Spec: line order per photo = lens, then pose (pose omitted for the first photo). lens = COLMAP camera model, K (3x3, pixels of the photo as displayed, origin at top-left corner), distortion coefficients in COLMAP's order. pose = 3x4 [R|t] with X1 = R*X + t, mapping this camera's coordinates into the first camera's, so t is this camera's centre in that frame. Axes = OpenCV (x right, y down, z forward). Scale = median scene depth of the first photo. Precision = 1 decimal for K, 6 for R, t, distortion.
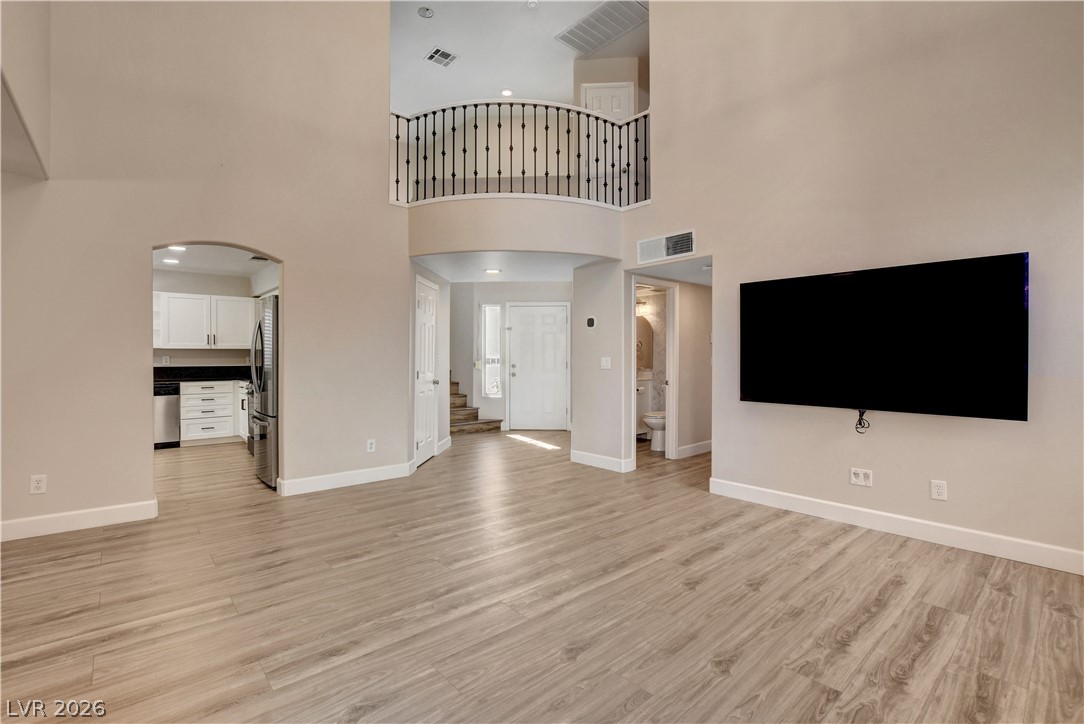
lens RADIAL K [[471.7, 0, 470.7], [0, 471.7, 360.3], [0, 0, 1]] dist [-0.024162, 0.000518]
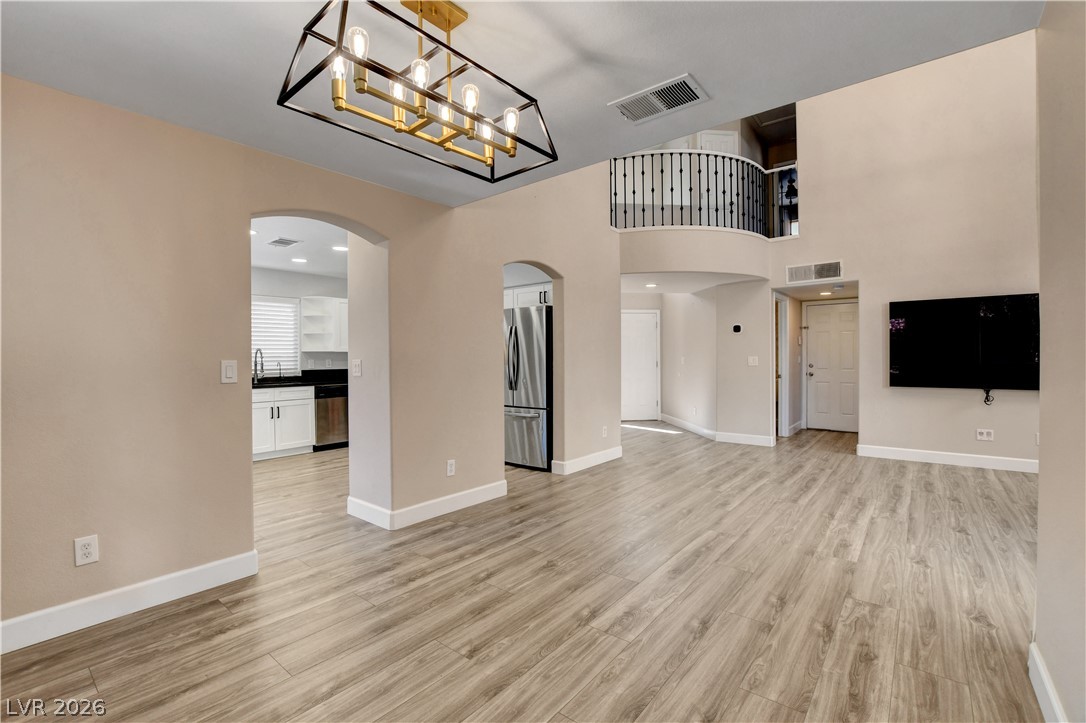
lens RADIAL K [[478.8, 0, 481.6], [0, 478.8, 363.8], [0, 0, 1]] dist [-0.024409, -0.000013]
pose [[0.984729, -0.009885, 0.173812, -0.866327], [0.009574, 0.999951, 0.002629, 0.003414], [-0.173829, -0.000925, 0.984775, -0.163863]]
